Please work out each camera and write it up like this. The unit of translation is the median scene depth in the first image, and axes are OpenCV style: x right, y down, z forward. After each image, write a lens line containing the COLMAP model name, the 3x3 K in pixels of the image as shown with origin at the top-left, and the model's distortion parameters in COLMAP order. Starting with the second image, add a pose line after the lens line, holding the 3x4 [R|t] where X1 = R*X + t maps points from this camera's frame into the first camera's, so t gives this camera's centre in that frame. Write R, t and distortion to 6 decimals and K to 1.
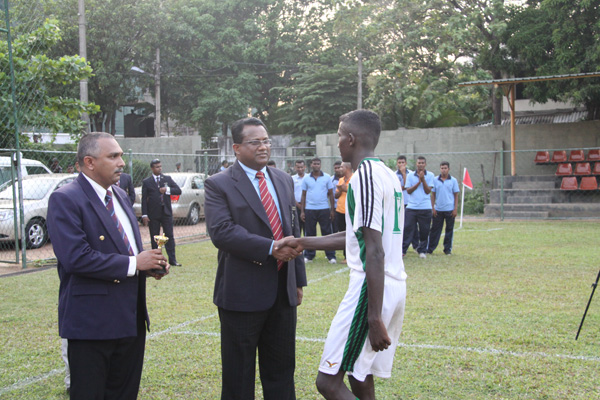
lens RADIAL K [[885.9, 0, 308.9], [0, 885.9, 201.9], [0, 0, 1]] dist [0.246689, 0.000000]
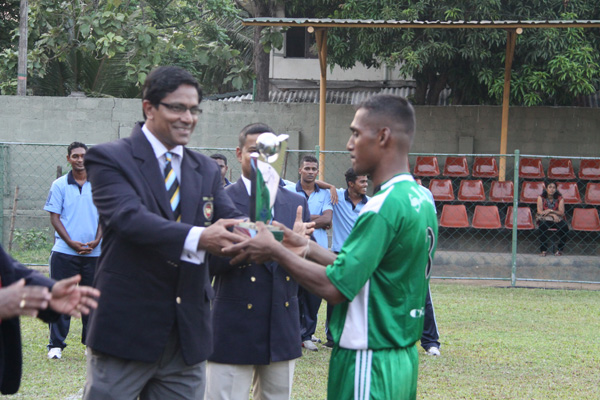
lens RADIAL K [[1632.4, 0, 299.1], [0, 1632.4, 202.9], [0, 0, 1]] dist [0.685440, 0.000000]
pose [[0.928432, 0.037534, 0.369601, -0.139414], [-0.030512, 0.999226, -0.024829, -0.000258], [-0.370247, 0.011775, 0.928859, 0.074447]]
